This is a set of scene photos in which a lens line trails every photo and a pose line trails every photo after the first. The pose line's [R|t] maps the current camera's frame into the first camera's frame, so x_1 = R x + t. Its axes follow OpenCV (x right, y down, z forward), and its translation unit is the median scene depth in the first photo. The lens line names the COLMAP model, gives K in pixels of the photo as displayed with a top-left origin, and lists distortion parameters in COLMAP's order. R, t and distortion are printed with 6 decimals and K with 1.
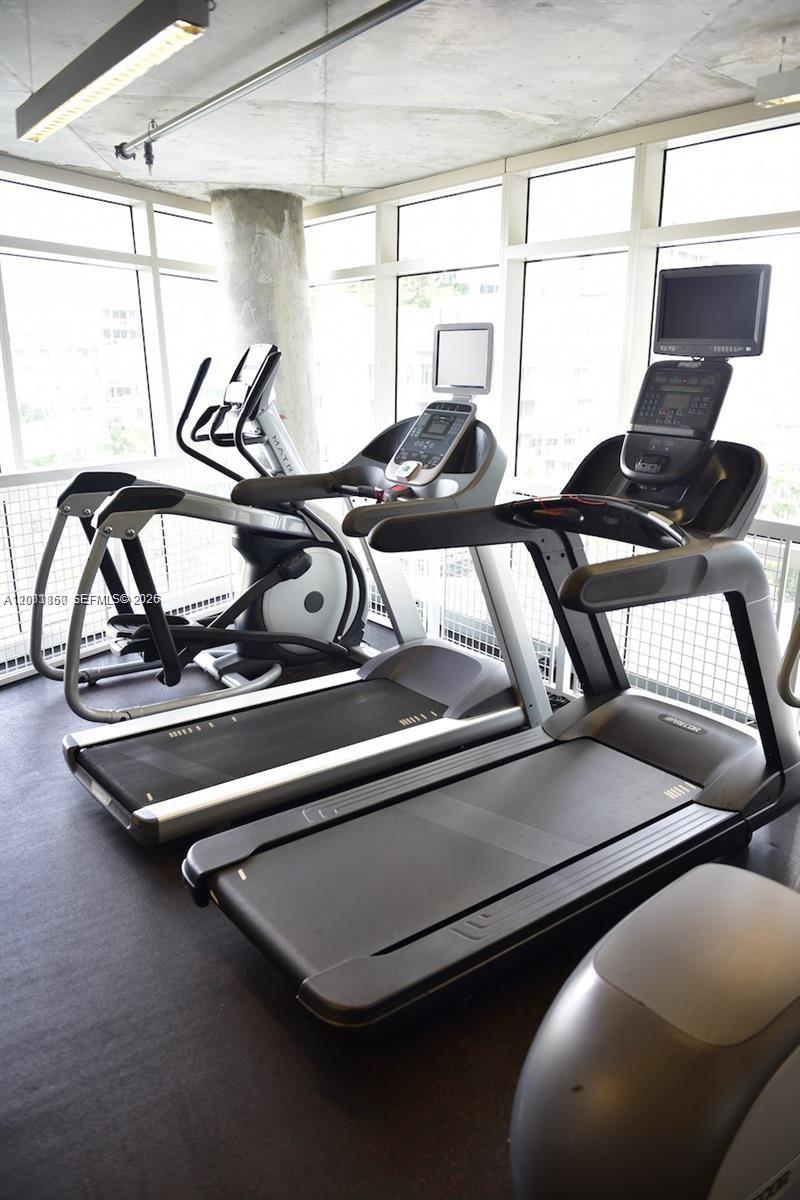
lens RADIAL K [[869.1, 0, 400.0], [0, 869.1, 600.0], [0, 0, 1]] dist [-0.053733, -0.001472]
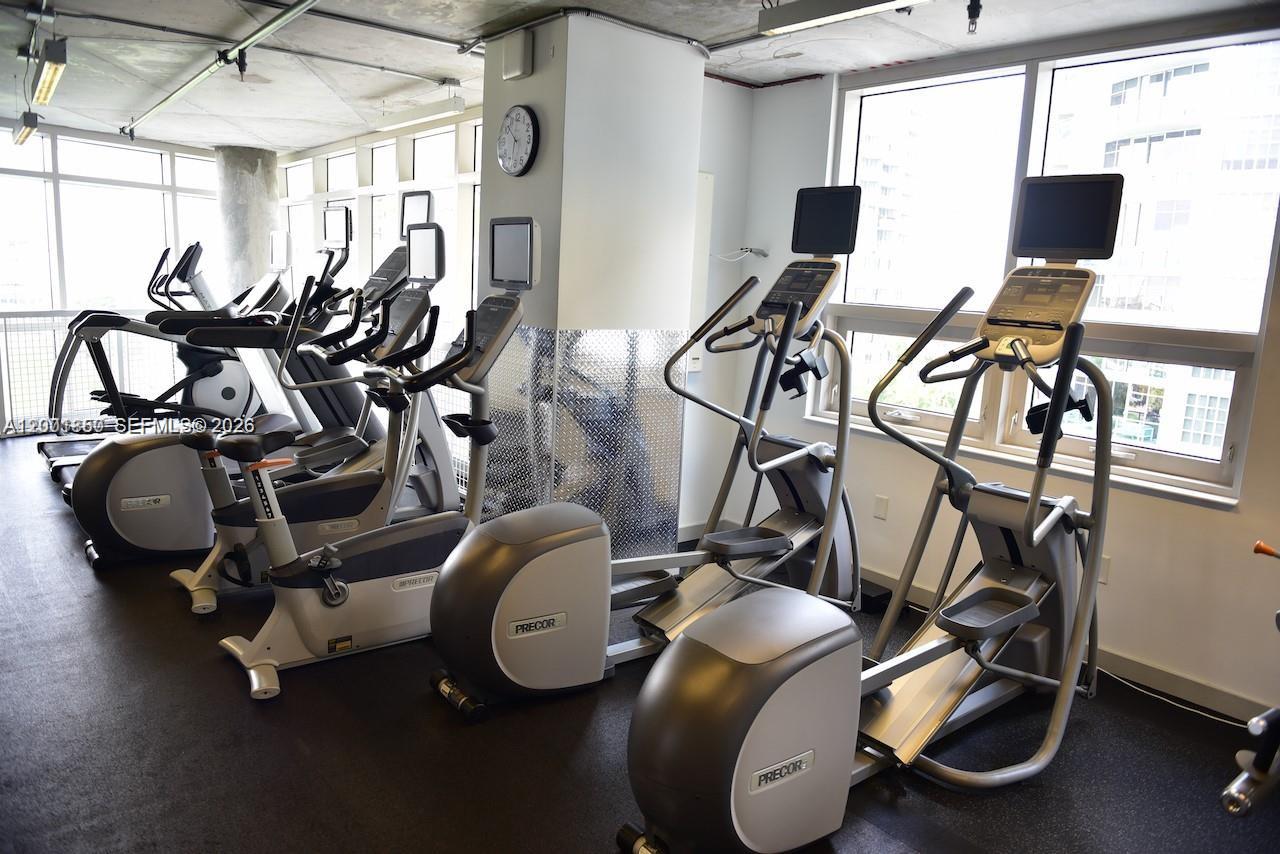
lens RADIAL K [[887.7, 0, 640.0], [0, 887.7, 427.0], [0, 0, 1]] dist [-0.040021, 0.000670]
pose [[0.999412, 0.027531, 0.020417, 0.554331], [-0.025515, 0.995325, -0.093156, 0.171826], [-0.022886, 0.092580, 0.995442, -0.585783]]
